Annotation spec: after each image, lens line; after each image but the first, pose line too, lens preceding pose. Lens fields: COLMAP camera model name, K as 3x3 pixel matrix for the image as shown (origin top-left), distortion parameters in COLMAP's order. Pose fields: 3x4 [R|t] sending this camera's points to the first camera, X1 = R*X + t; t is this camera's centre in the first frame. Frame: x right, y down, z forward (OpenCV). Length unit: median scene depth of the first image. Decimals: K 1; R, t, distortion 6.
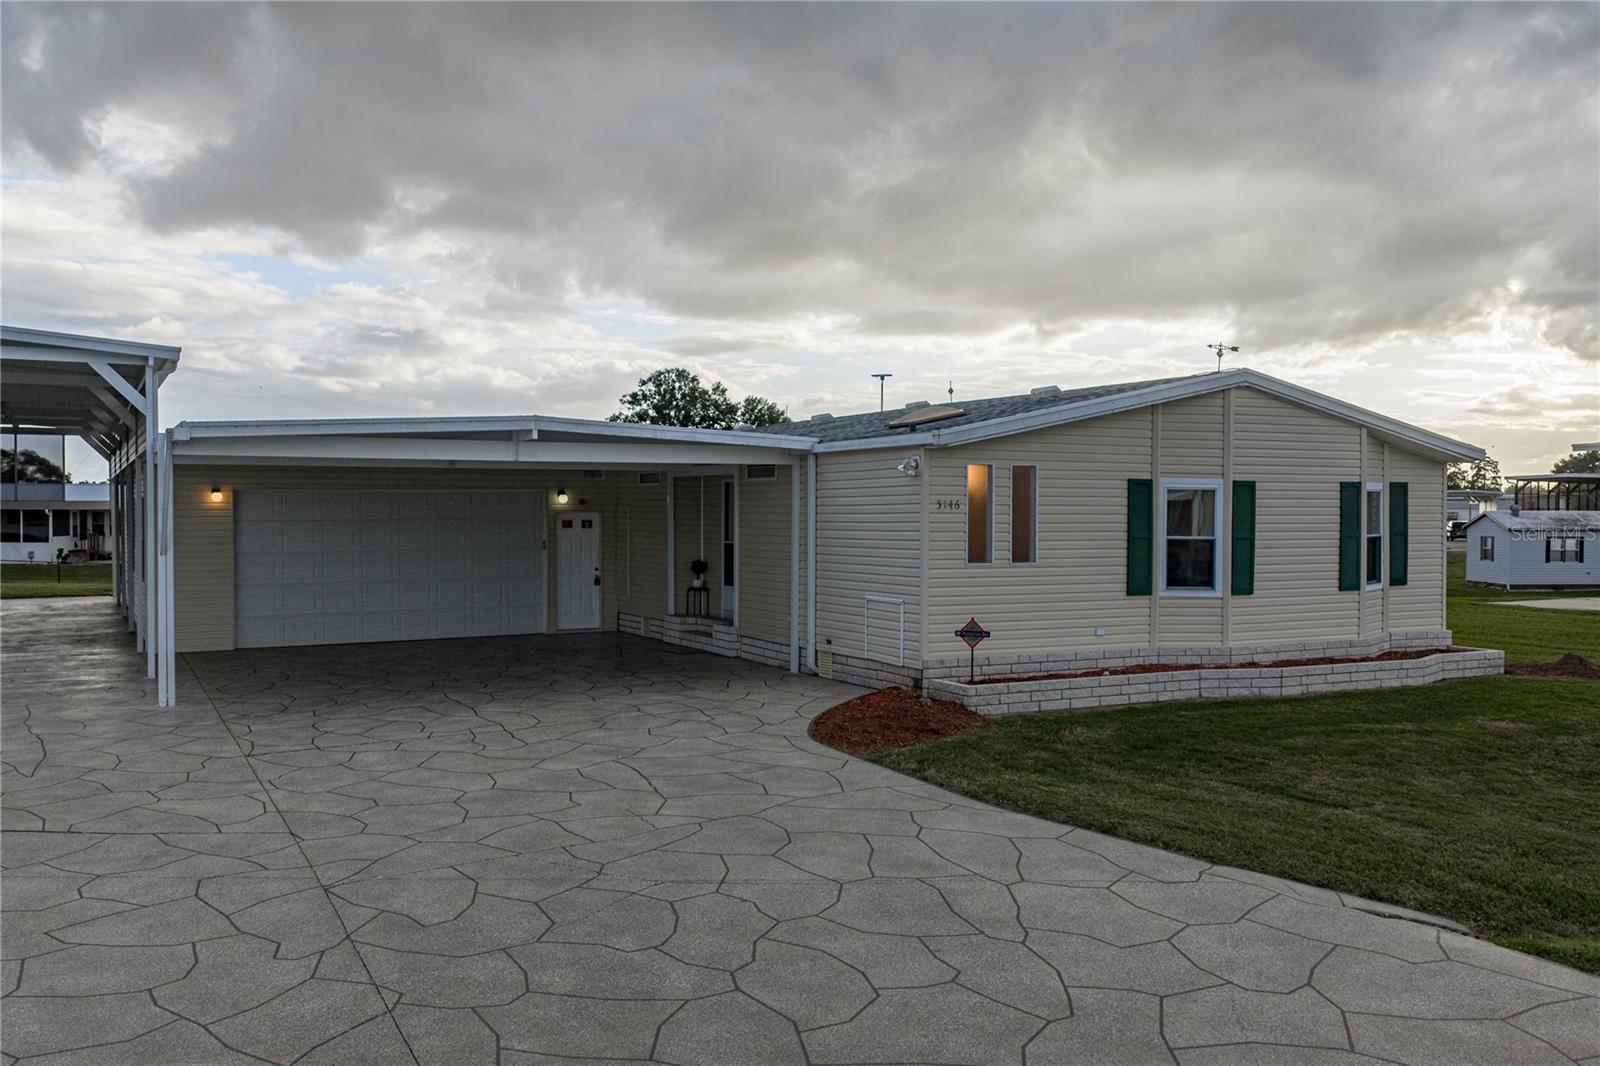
lens RADIAL K [[1351.2, 0, 800.0], [0, 1351.2, 533.0], [0, 0, 1]] dist [0.020587, -0.031412]
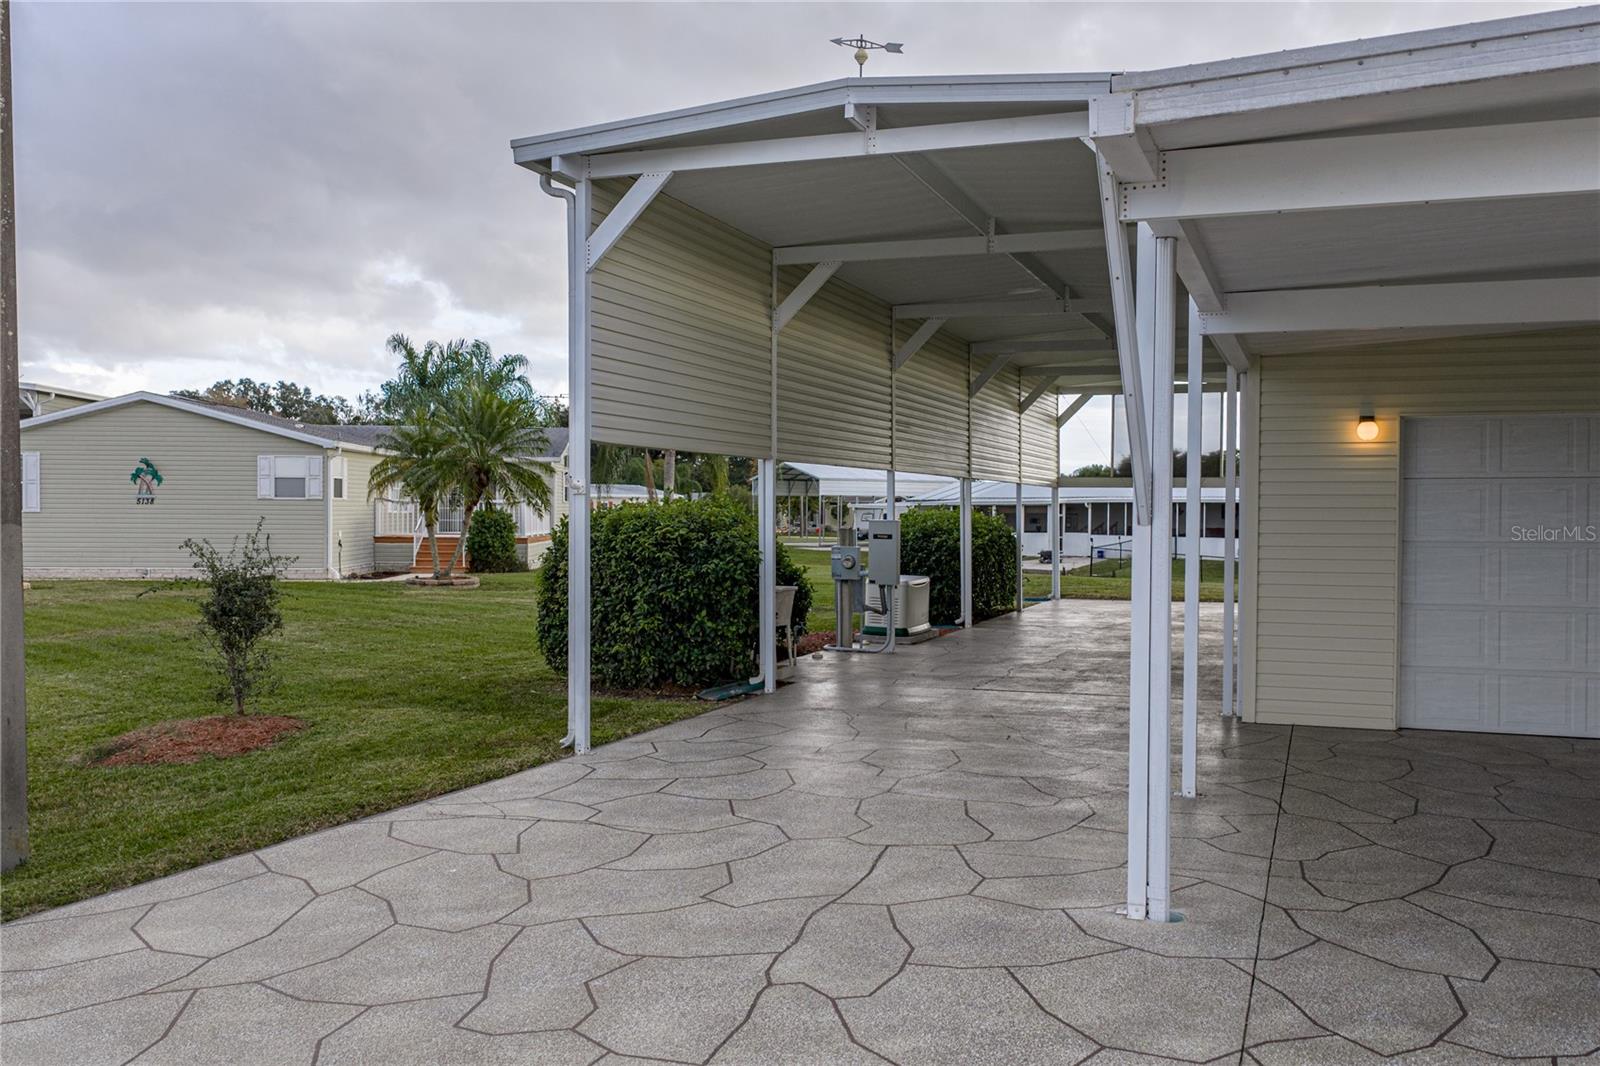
lens RADIAL K [[1386.6, 0, 802.1], [0, 1386.6, 541.9], [0, 0, 1]] dist [0.041128, -0.081602]
pose [[0.661685, 0.021569, -0.749472, -0.170817], [-0.019248, 0.999745, 0.011778, 0.013164], [0.749535, 0.006633, 0.661931, 0.476843]]
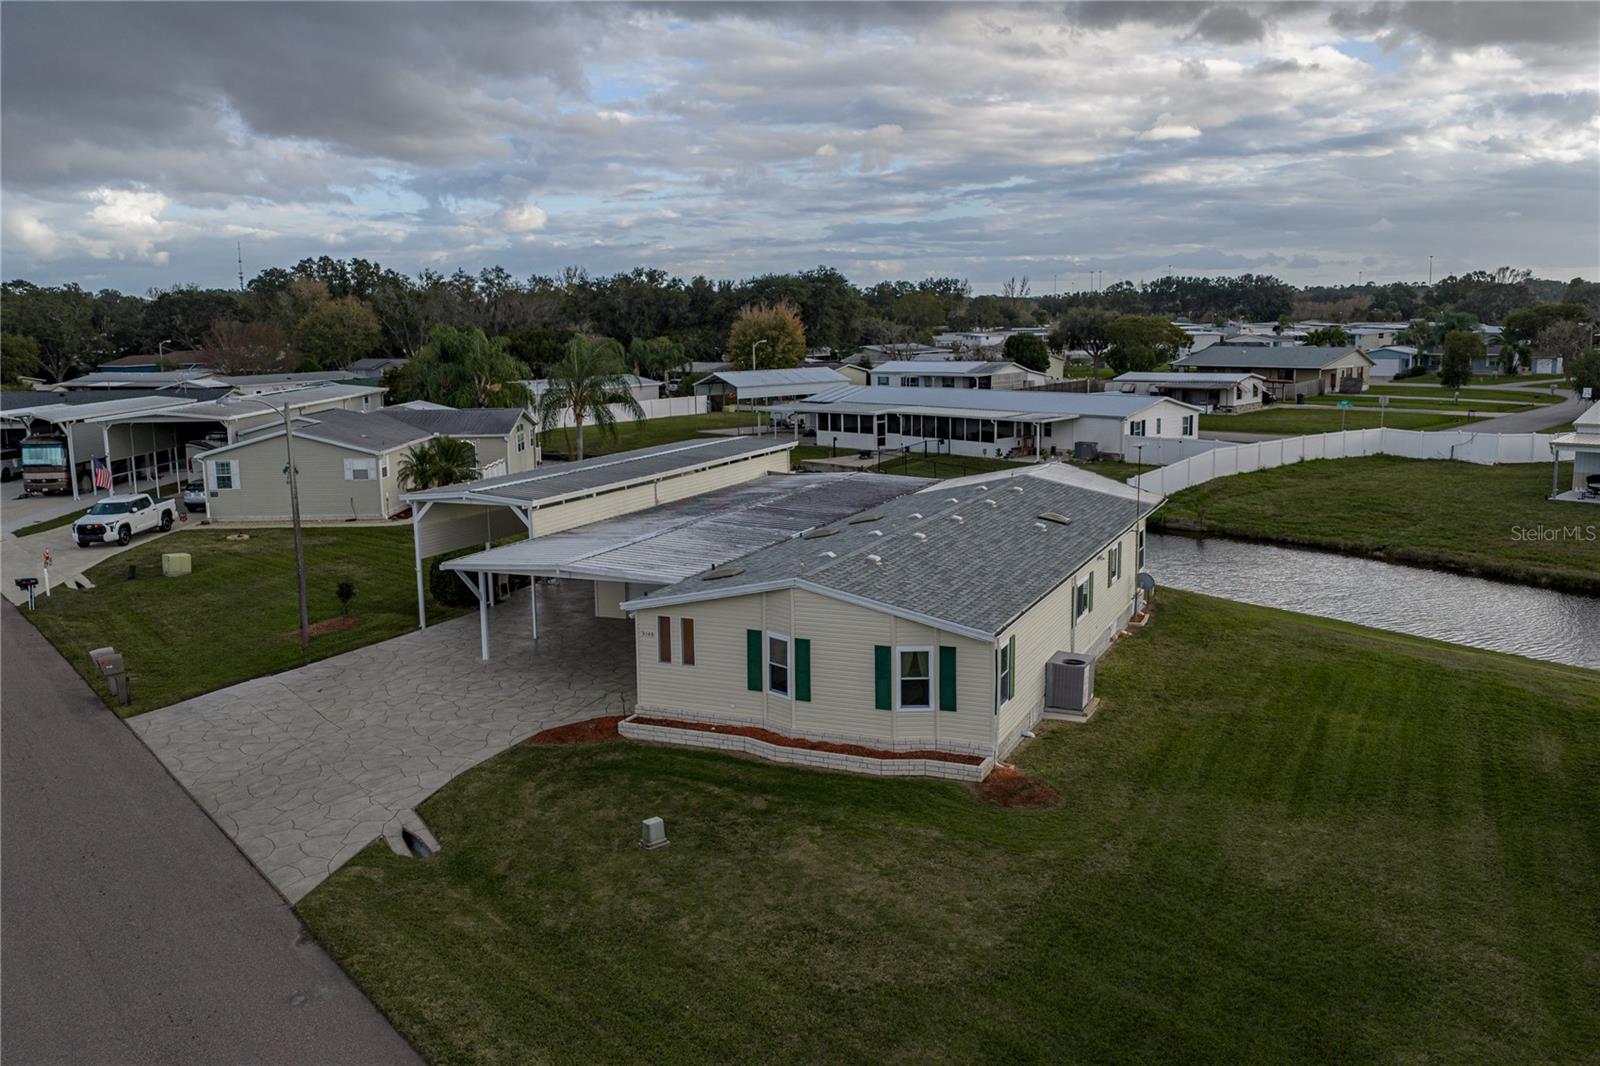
lens RADIAL K [[1333.1, 0, 799.2], [0, 1333.1, 538.5], [0, 0, 1]] dist [0.024180, -0.038572]
pose [[0.626512, 0.112935, -0.771186, 1.292831], [0.003973, 0.988971, 0.148056, -0.332122], [0.779402, -0.095823, 0.619154, -0.048606]]
